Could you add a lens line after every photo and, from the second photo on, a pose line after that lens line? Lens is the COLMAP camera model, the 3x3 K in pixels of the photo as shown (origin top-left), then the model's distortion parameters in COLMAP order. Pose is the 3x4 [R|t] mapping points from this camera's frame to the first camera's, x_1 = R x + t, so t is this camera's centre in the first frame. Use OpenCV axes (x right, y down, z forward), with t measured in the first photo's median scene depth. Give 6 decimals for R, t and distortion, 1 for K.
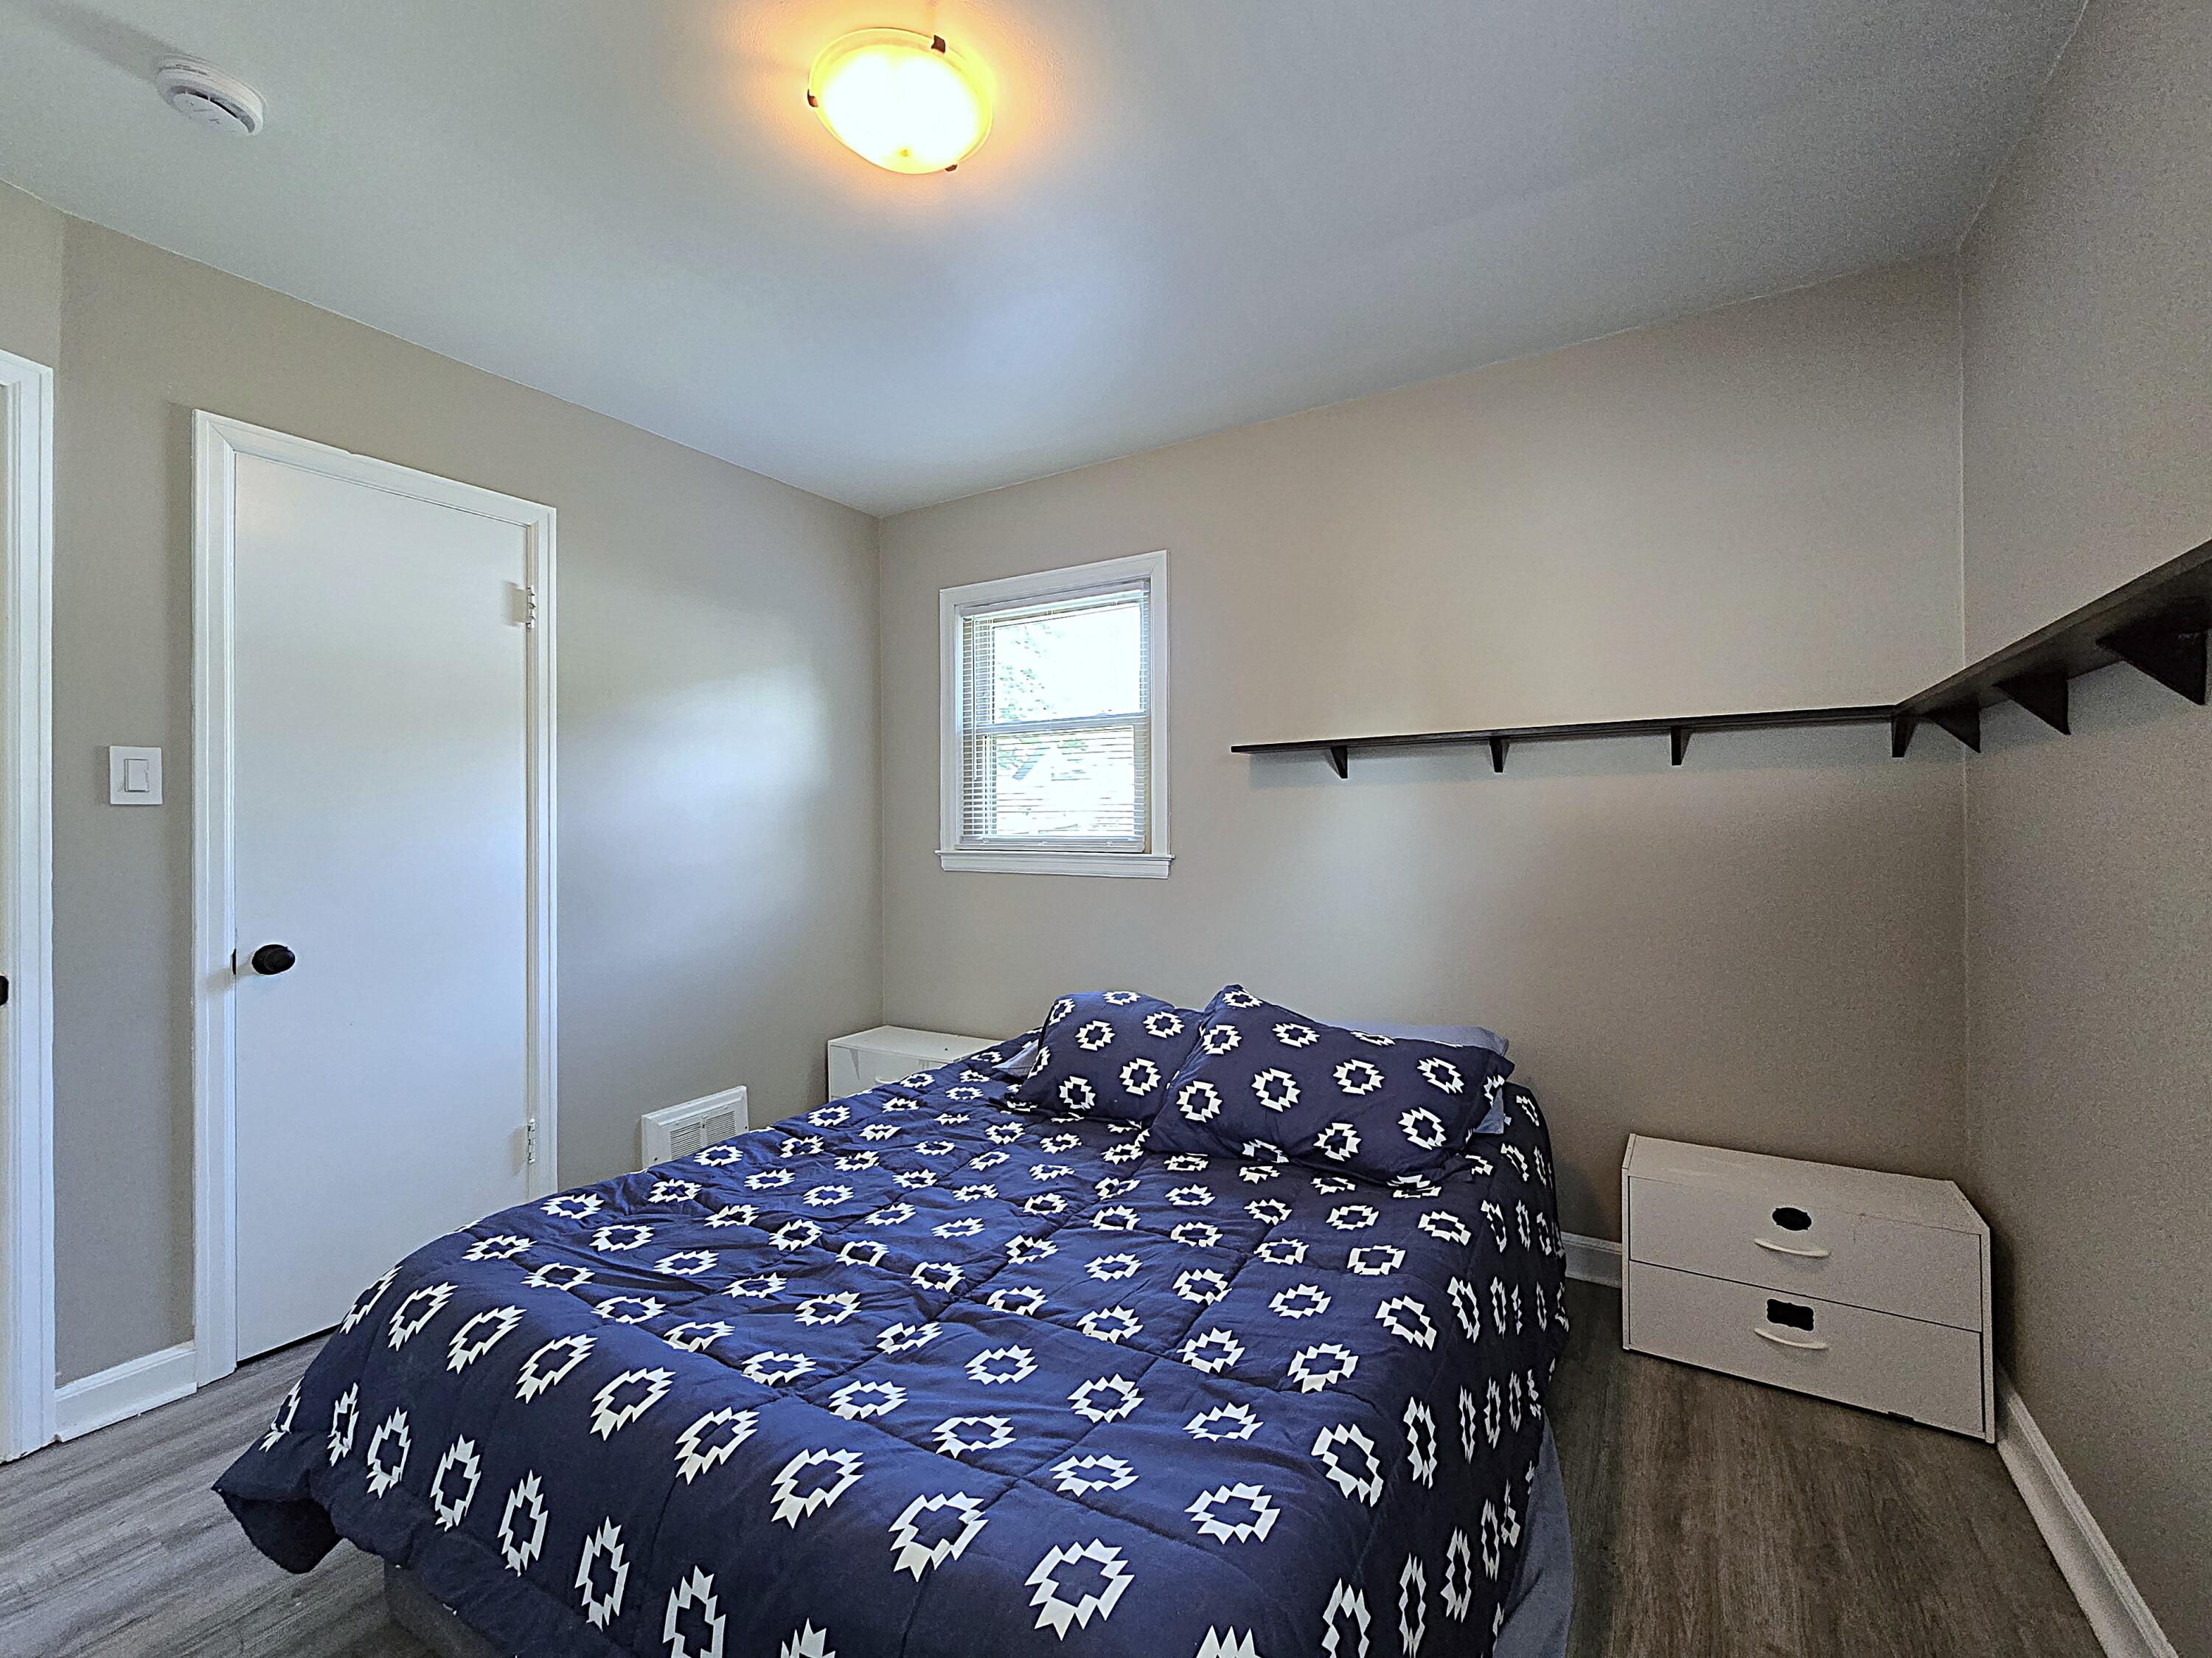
lens RADIAL K [[907.8, 0, 1120.6], [0, 907.8, 820.2], [0, 0, 1]] dist [-0.001860, -0.001328]
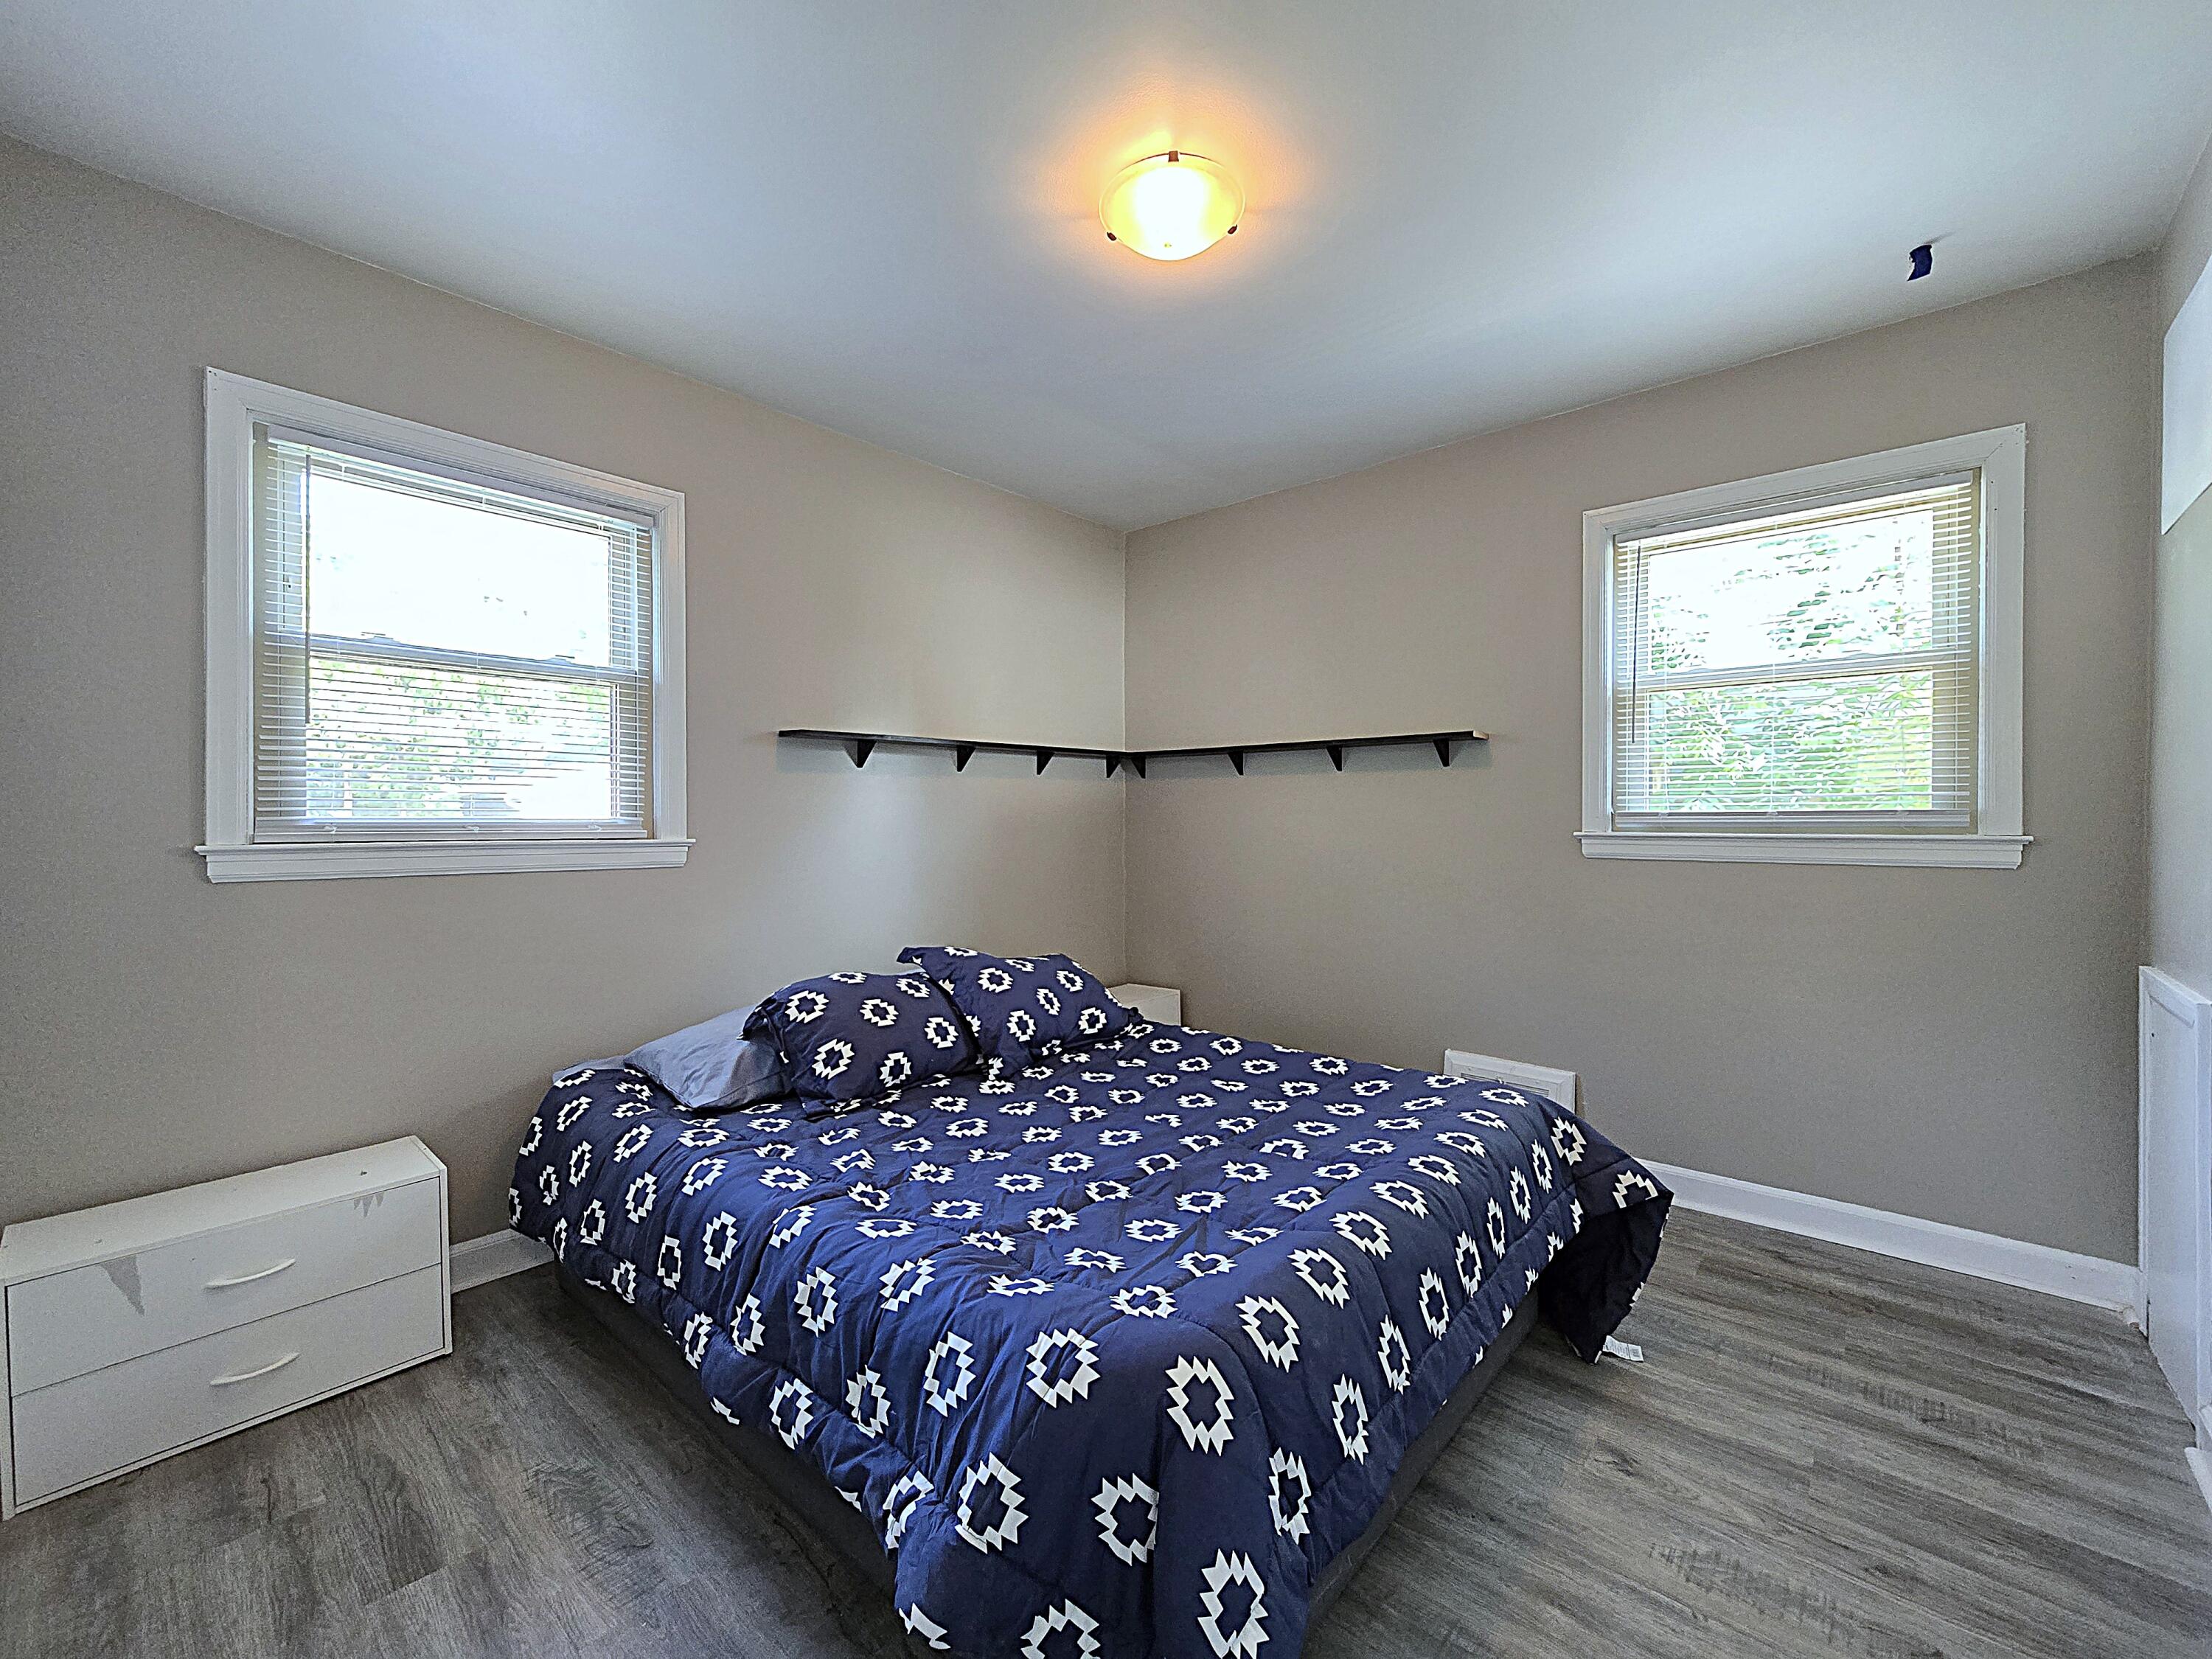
lens RADIAL K [[907.8, 0, 1120.6], [0, 907.8, 820.7], [0, 0, 1]] dist [-0.001860, -0.001328]
pose [[0.176711, -0.004335, 0.984253, -0.823046], [-0.013101, 0.999891, 0.006756, 0.009166], [-0.984176, -0.014089, 0.176635, 0.468449]]
